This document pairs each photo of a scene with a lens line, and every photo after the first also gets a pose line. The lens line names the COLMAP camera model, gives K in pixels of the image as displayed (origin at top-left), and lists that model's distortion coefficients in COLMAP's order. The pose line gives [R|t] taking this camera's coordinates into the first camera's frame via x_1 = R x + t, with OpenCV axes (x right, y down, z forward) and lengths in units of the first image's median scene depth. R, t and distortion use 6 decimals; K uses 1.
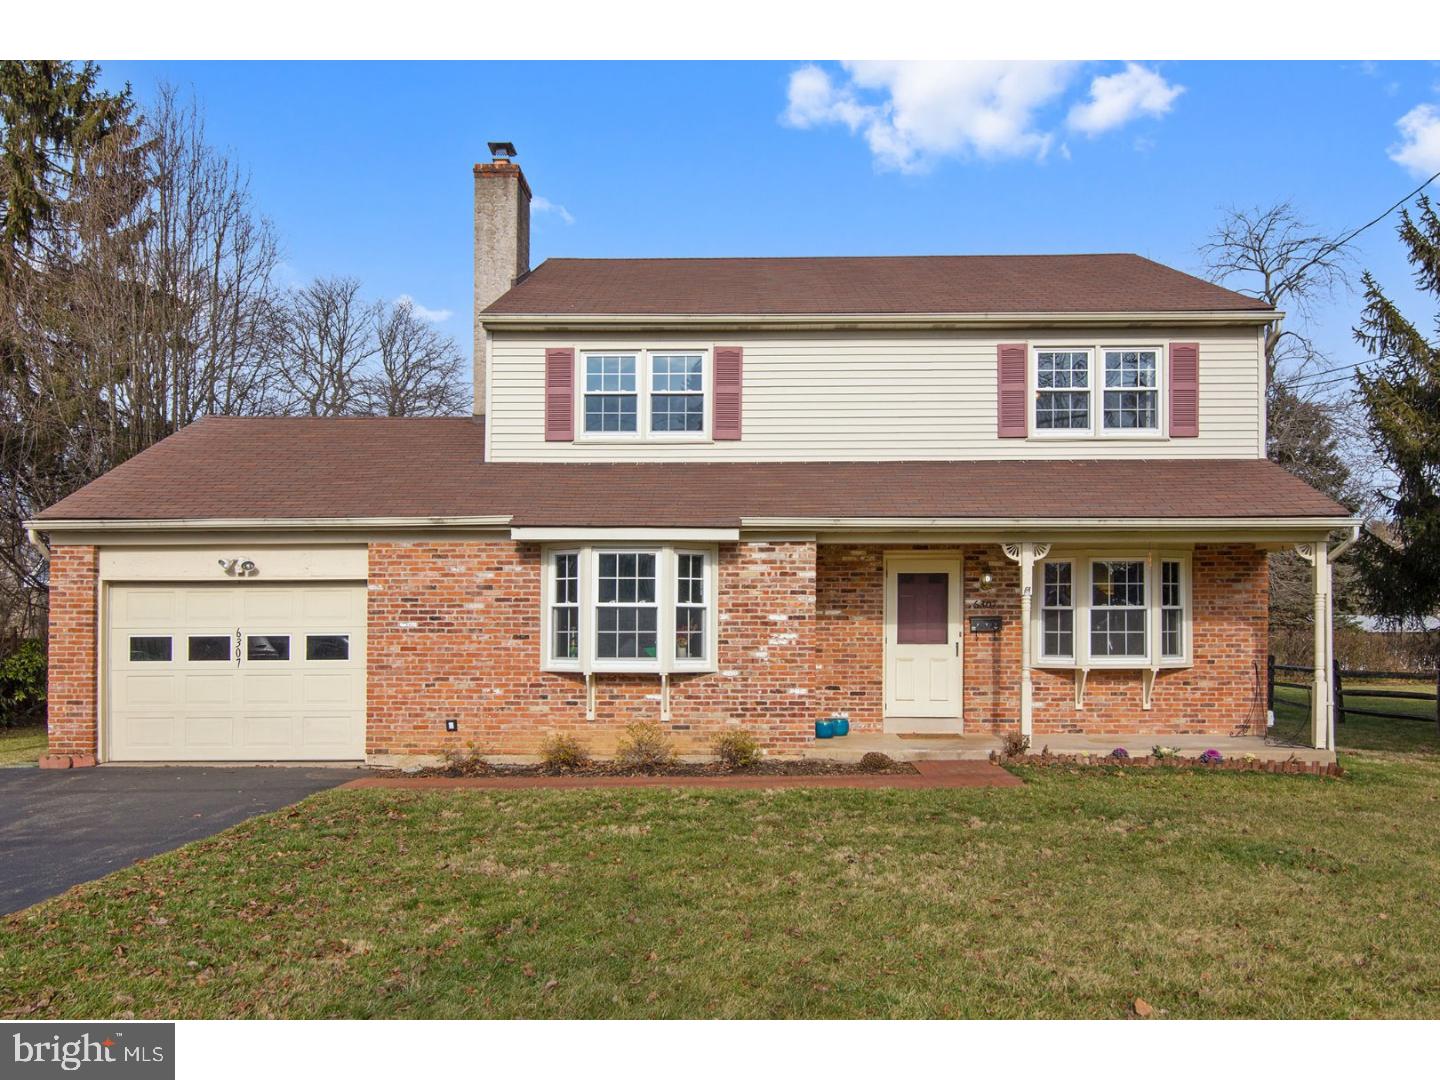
lens RADIAL K [[1081.8, 0, 721.9], [0, 1081.8, 511.2], [0, 0, 1]] dist [-0.007054, -0.000688]
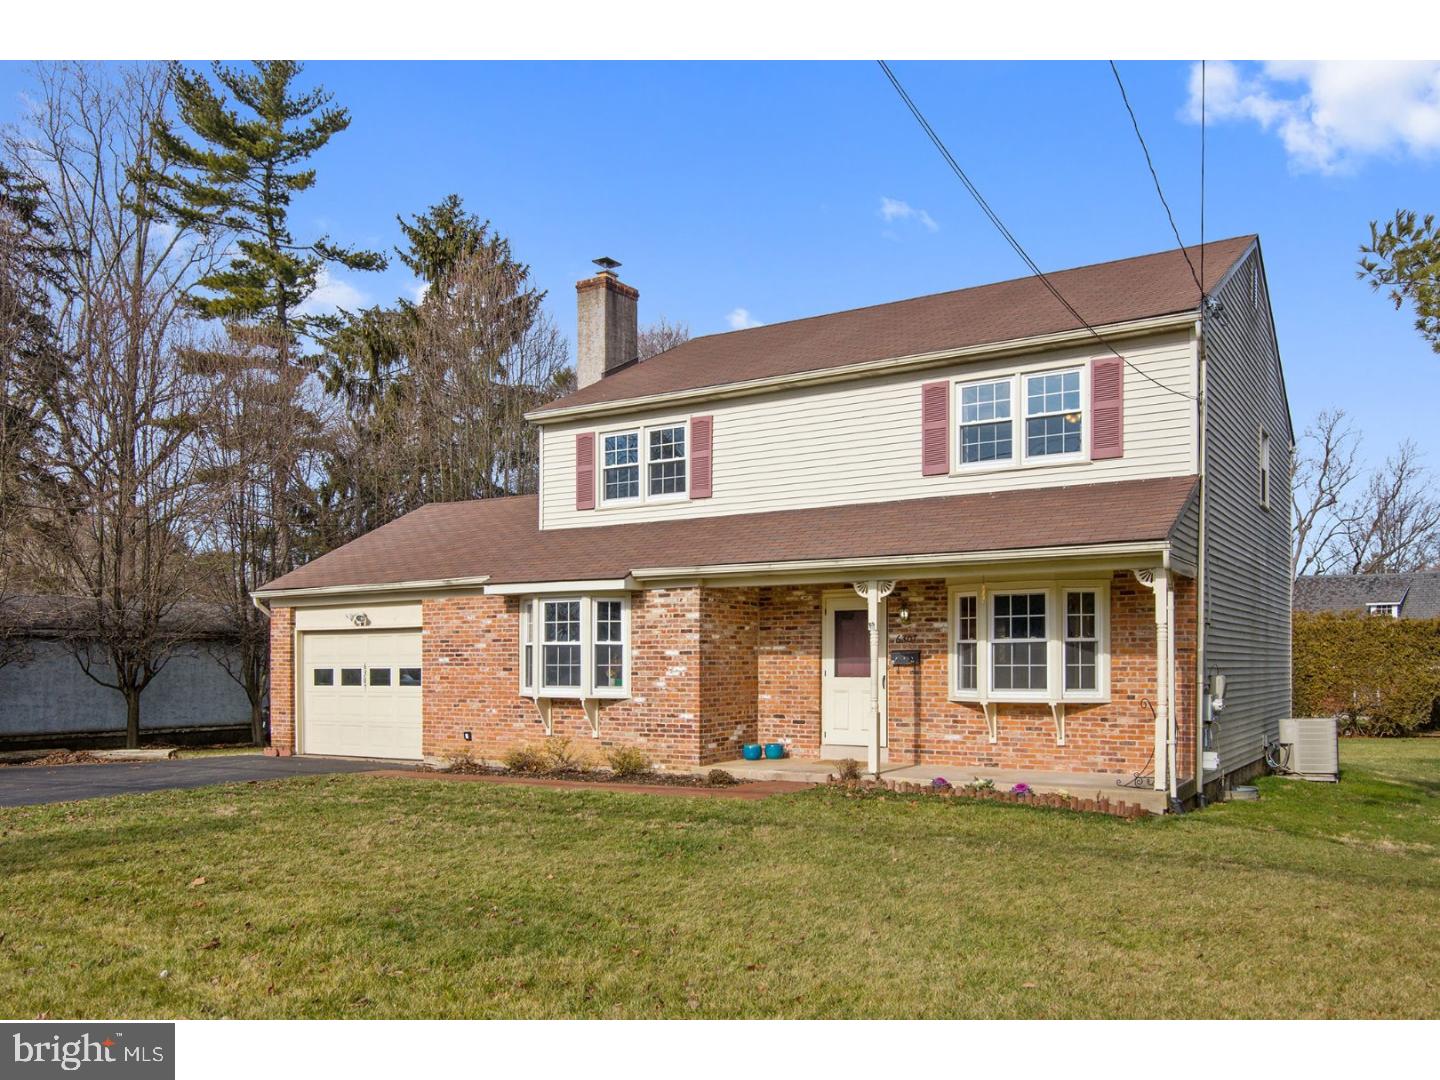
lens RADIAL K [[1135.1, 0, 720.2], [0, 1135.1, 540.6], [0, 0, 1]] dist [-0.005876, -0.001749]
pose [[0.856587, -0.056356, -0.512917, 0.661158], [0.057024, 0.998268, -0.014451, -0.002445], [0.512843, -0.016870, 0.858317, -0.025243]]
